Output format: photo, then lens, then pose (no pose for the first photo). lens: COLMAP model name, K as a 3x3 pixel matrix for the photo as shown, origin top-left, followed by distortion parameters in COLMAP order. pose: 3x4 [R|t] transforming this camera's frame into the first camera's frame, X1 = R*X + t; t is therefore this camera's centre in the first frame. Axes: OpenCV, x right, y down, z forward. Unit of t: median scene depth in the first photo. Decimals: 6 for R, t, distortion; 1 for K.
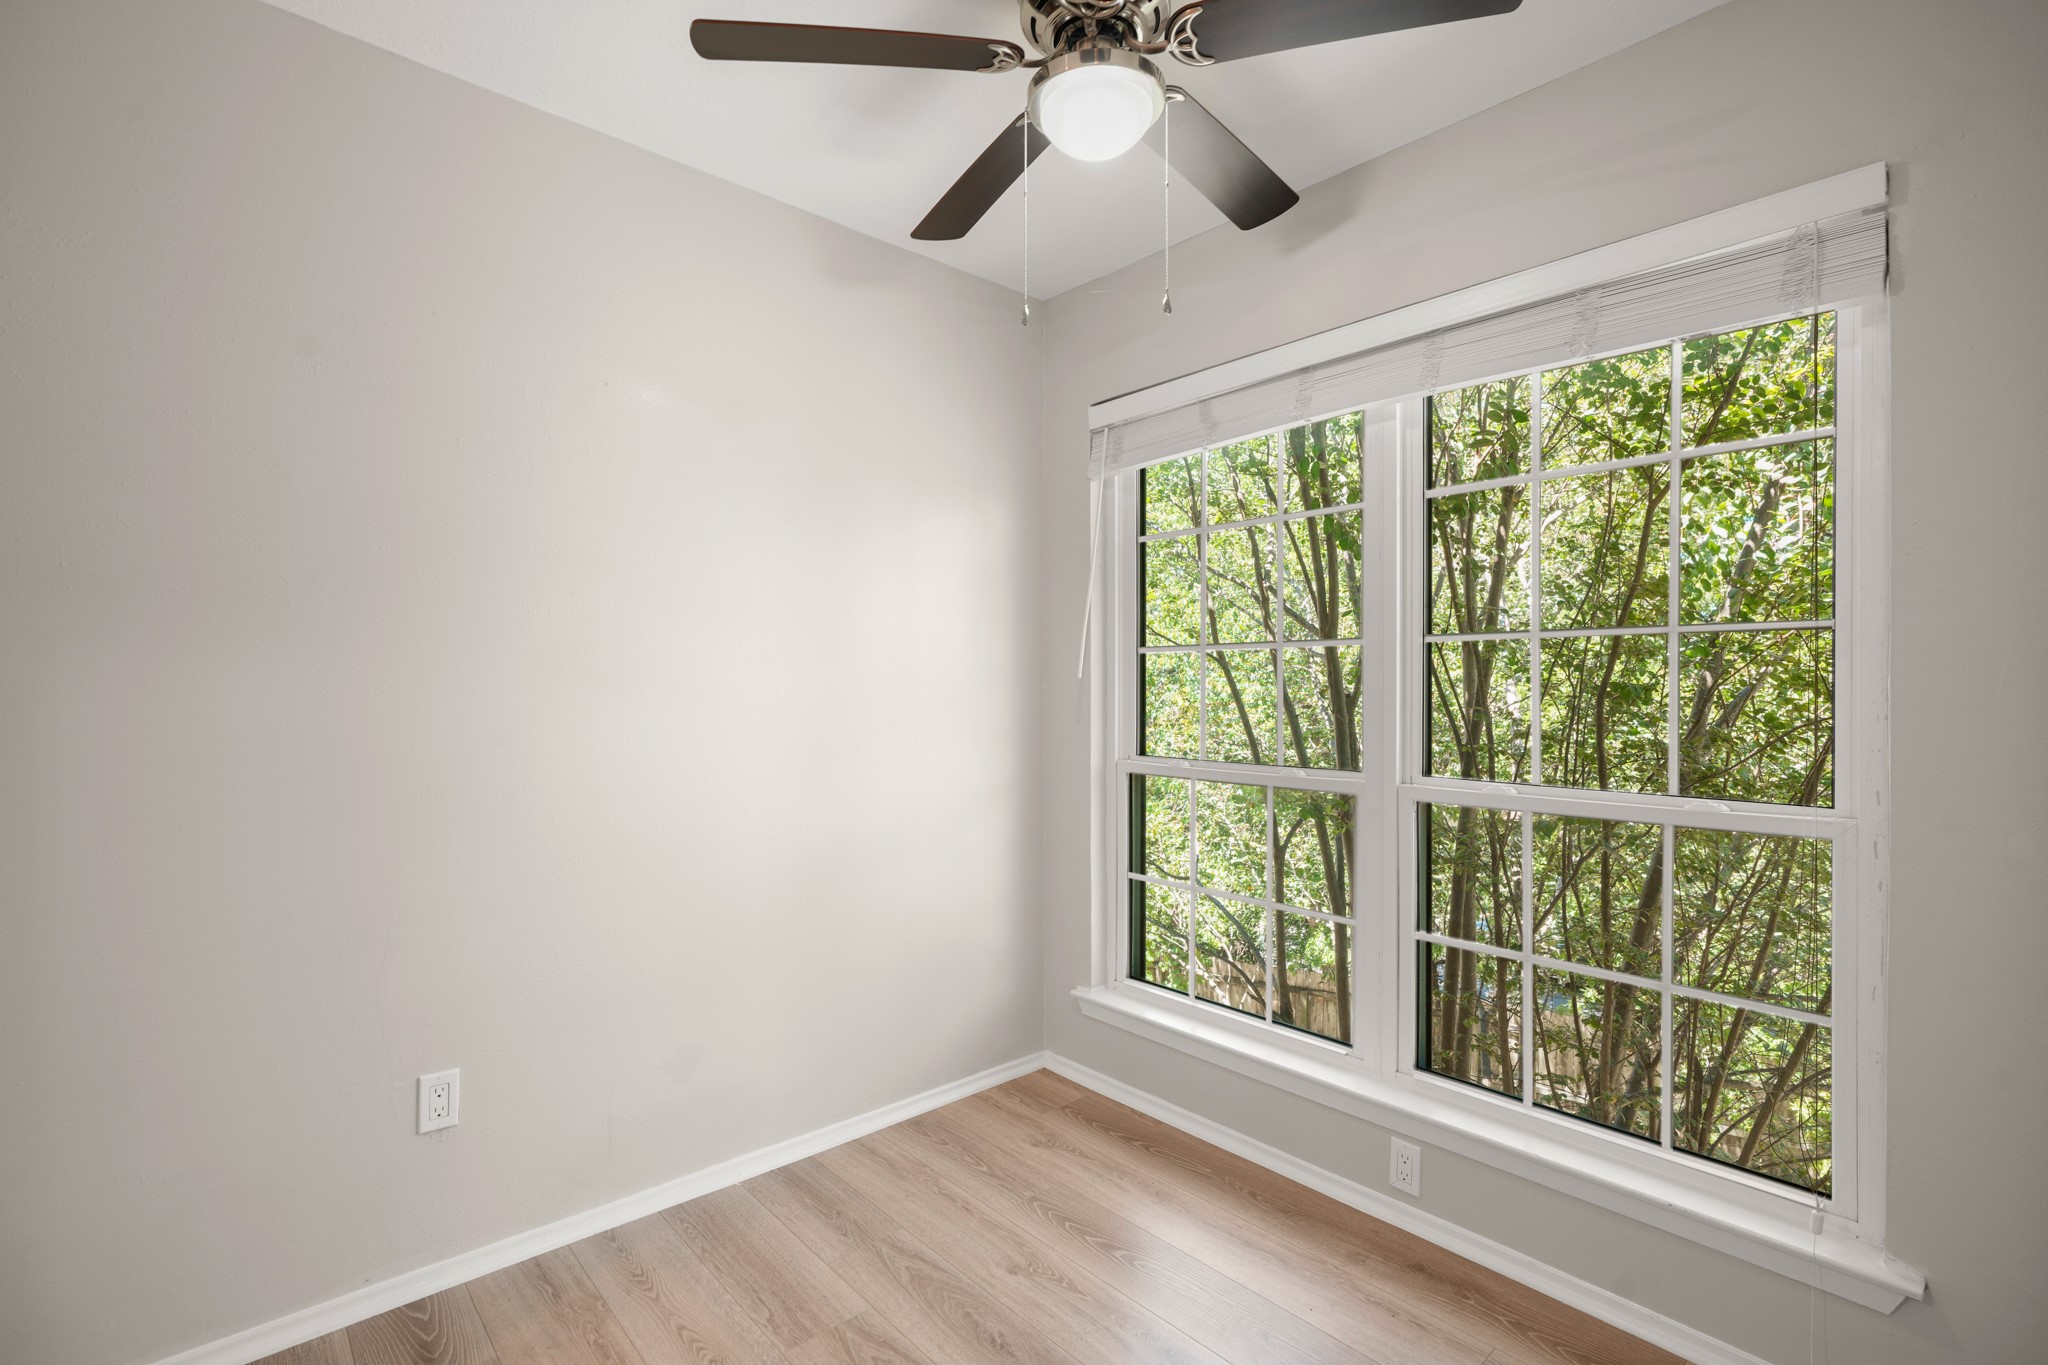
lens RADIAL K [[936.0, 0, 1021.8], [0, 936.0, 683.2], [0, 0, 1]] dist [0.000810, 0.000029]
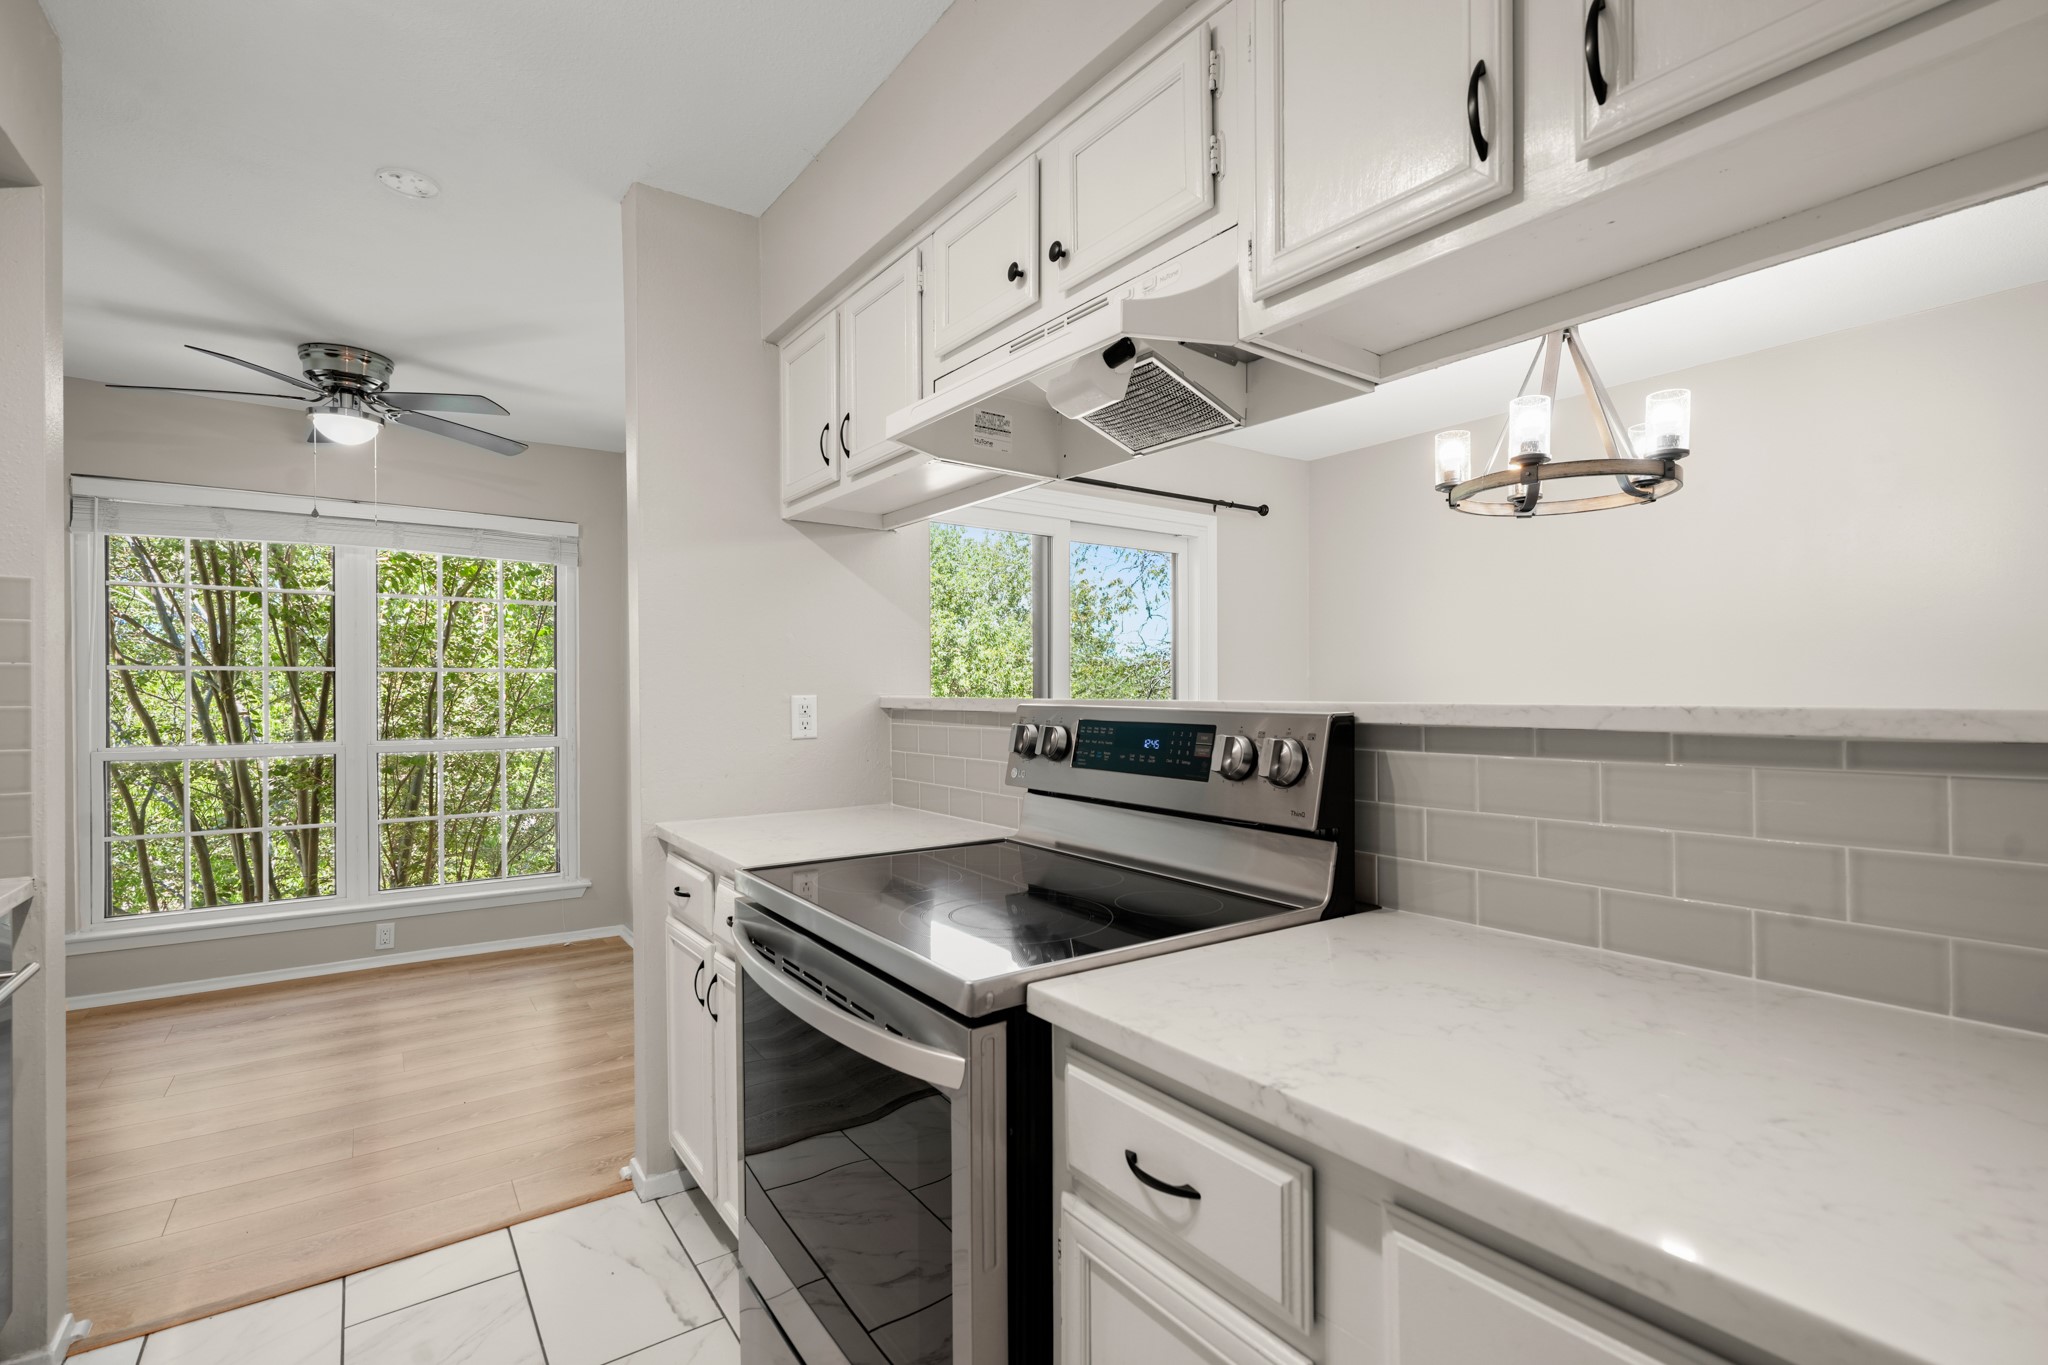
lens RADIAL K [[936.0, 0, 1022.7], [0, 936.0, 684.6], [0, 0, 1]] dist [0.000810, 0.000029]
pose [[0.097439, 0.000102, 0.995241, -1.618256], [-0.022933, 0.999735, 0.002143, -0.064665], [-0.994977, -0.023032, 0.097416, -0.603718]]
